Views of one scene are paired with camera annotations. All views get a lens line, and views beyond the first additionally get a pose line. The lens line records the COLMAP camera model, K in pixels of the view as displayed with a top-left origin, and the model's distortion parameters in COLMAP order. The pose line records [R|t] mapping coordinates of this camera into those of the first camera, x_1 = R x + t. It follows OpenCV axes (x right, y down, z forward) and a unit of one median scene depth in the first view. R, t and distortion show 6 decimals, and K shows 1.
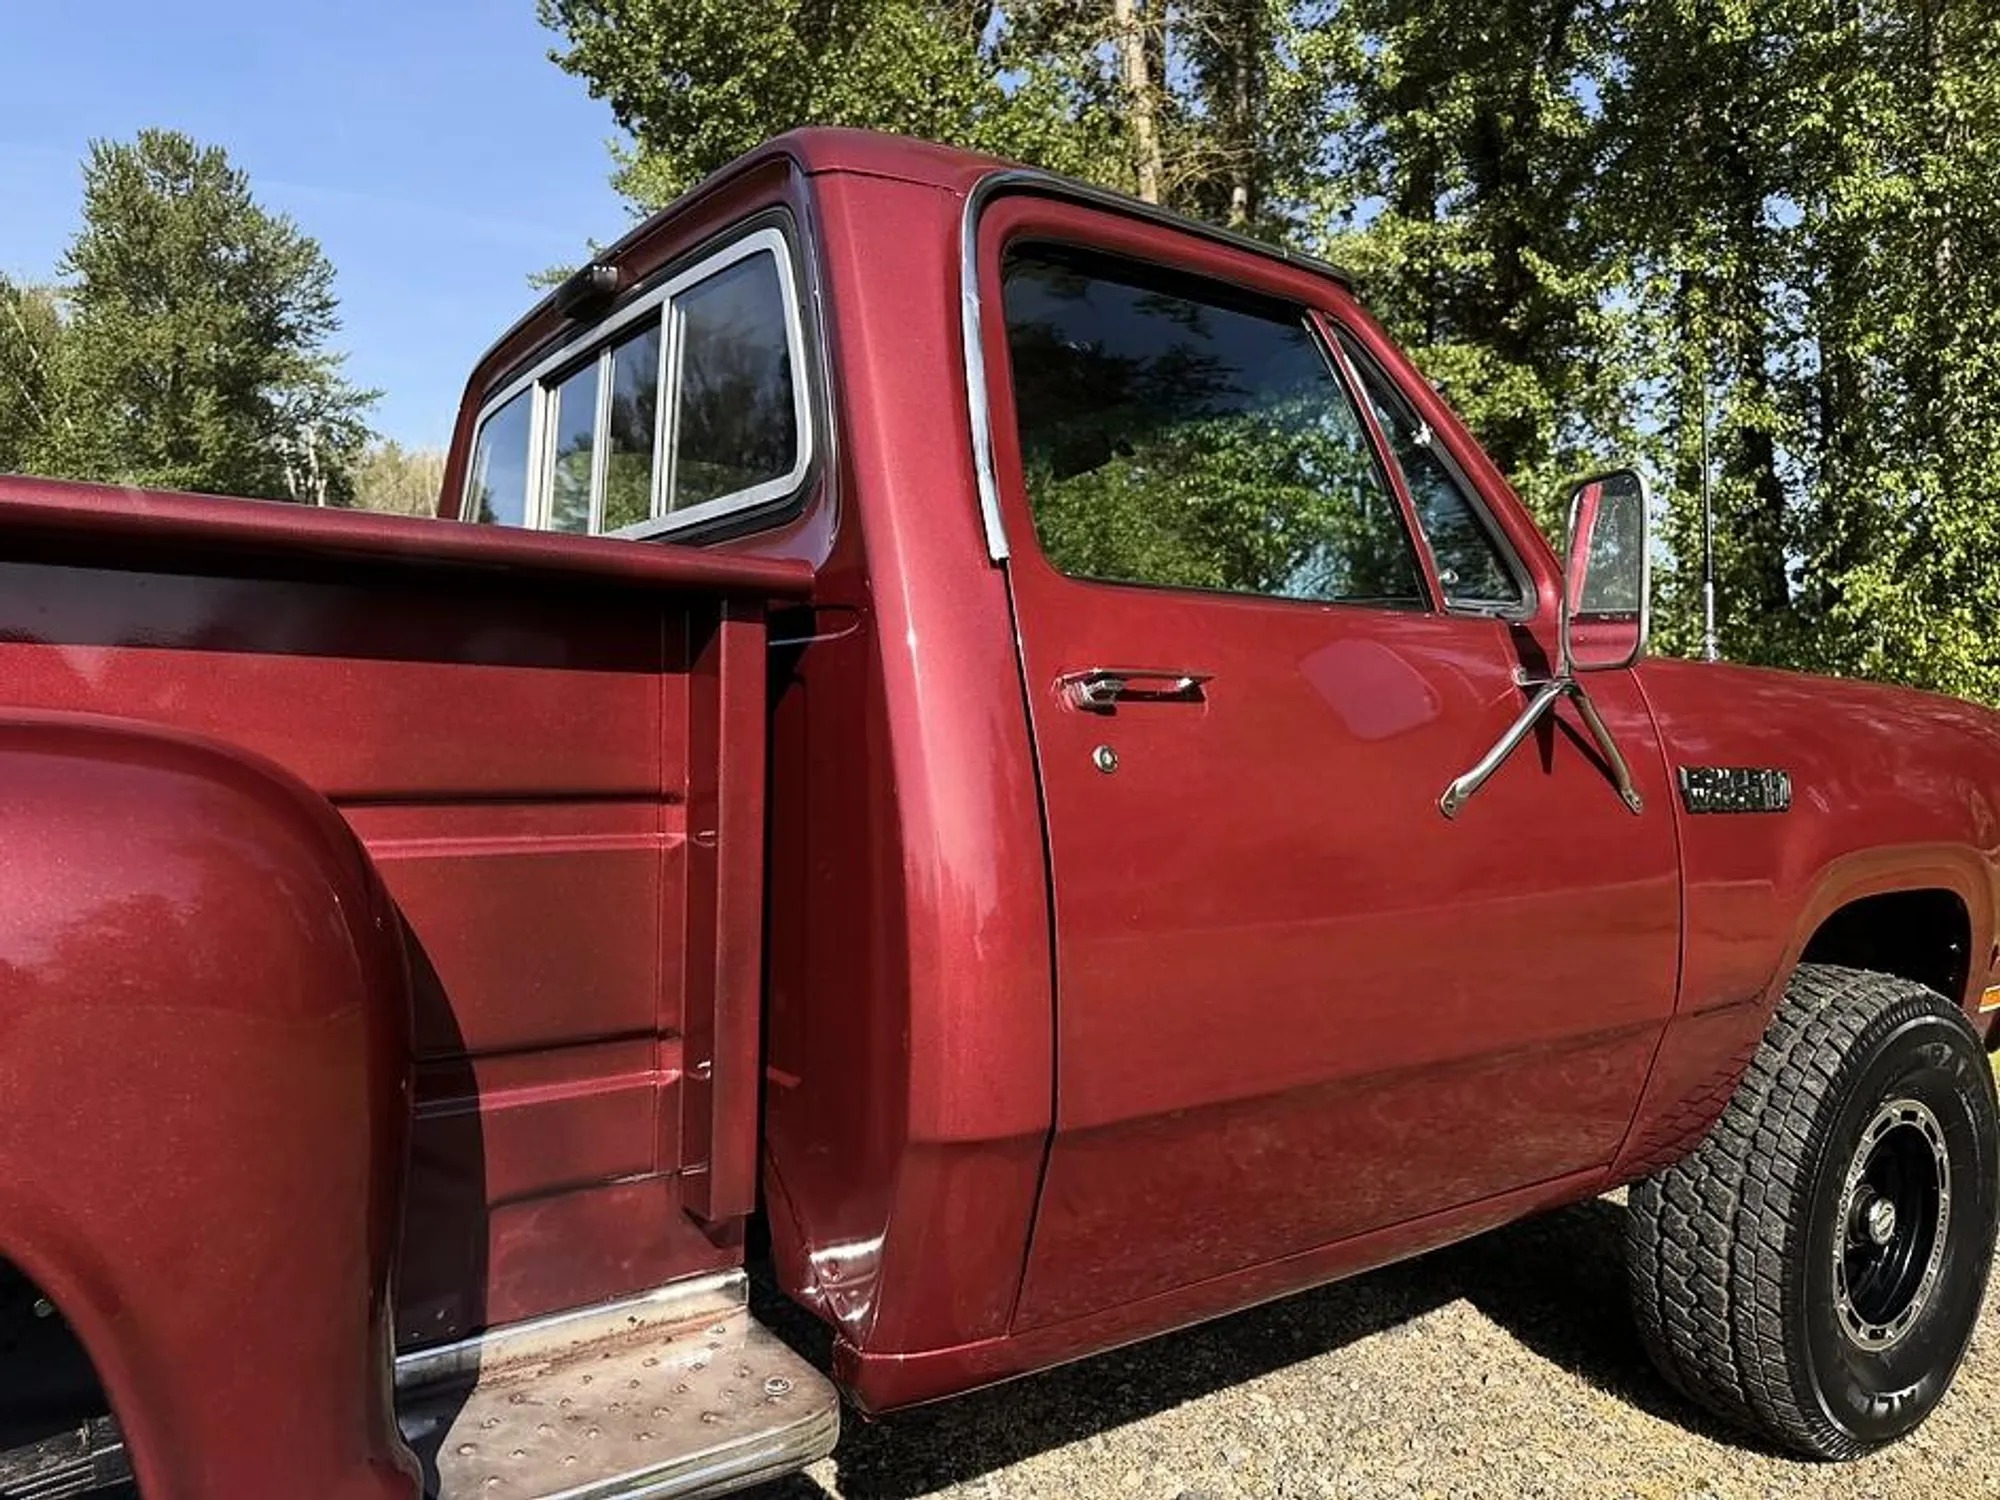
lens RADIAL K [[1418.0, 0, 1004.3], [0, 1418.0, 767.9], [0, 0, 1]] dist [0.025151, -0.037414]
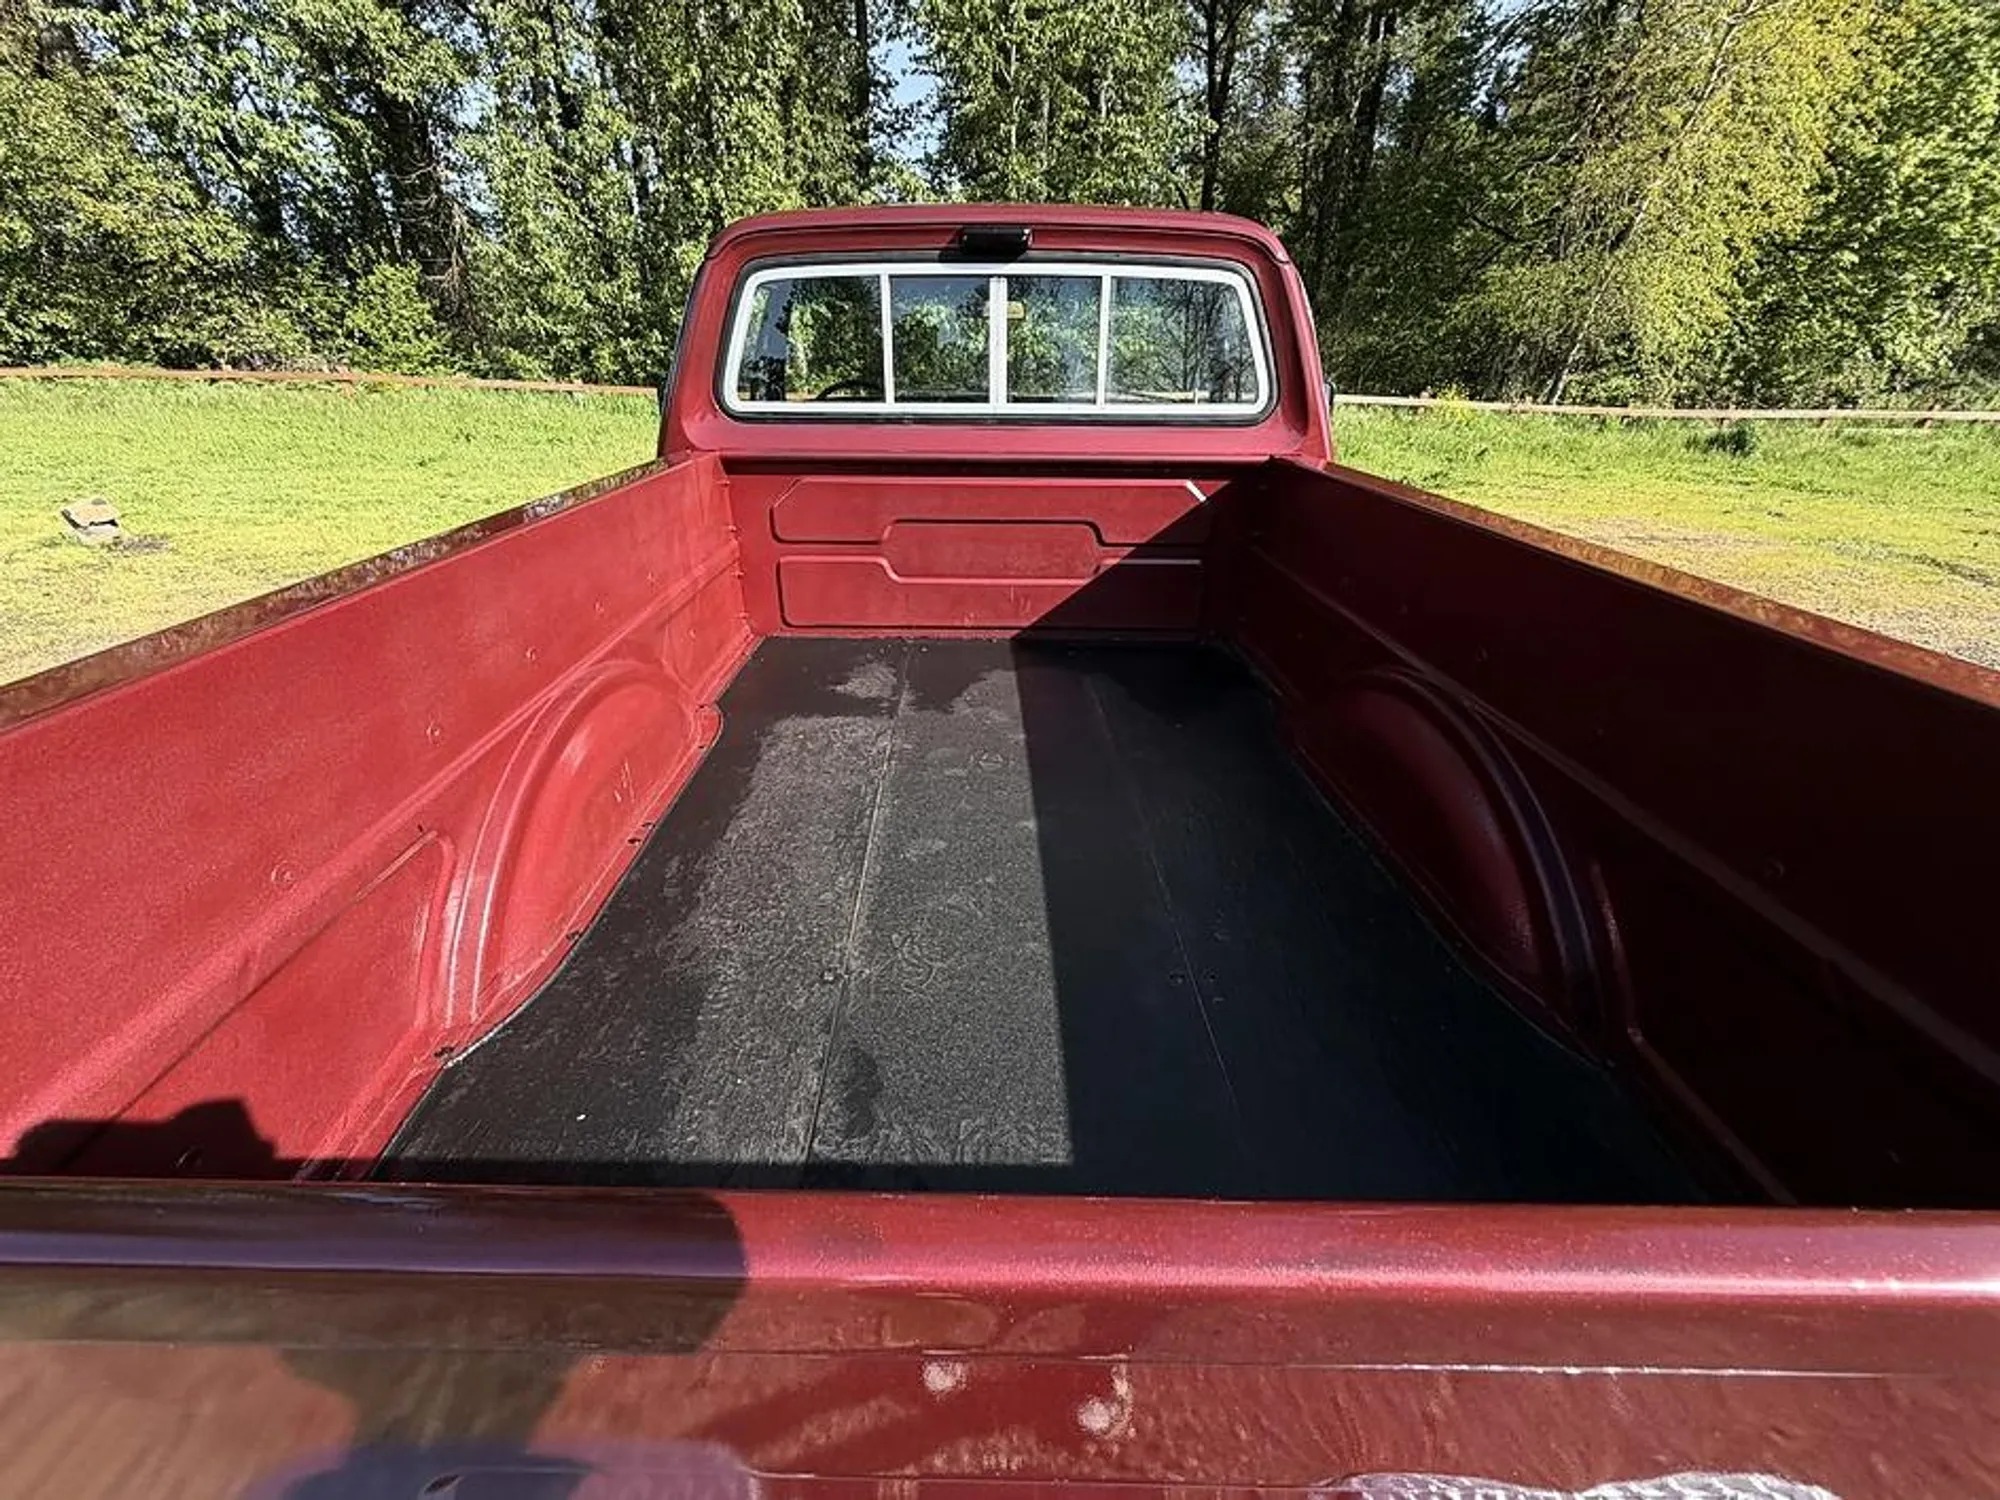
lens RADIAL K [[791.1, 0, 992.3], [0, 791.1, 750.0], [0, 0, 1]] dist [0.000055, -0.000426]
pose [[0.592530, -0.373672, 0.713637, -0.100875], [0.016669, 0.891400, 0.452911, -0.020935], [-0.805376, -0.256468, 0.534410, 0.032719]]
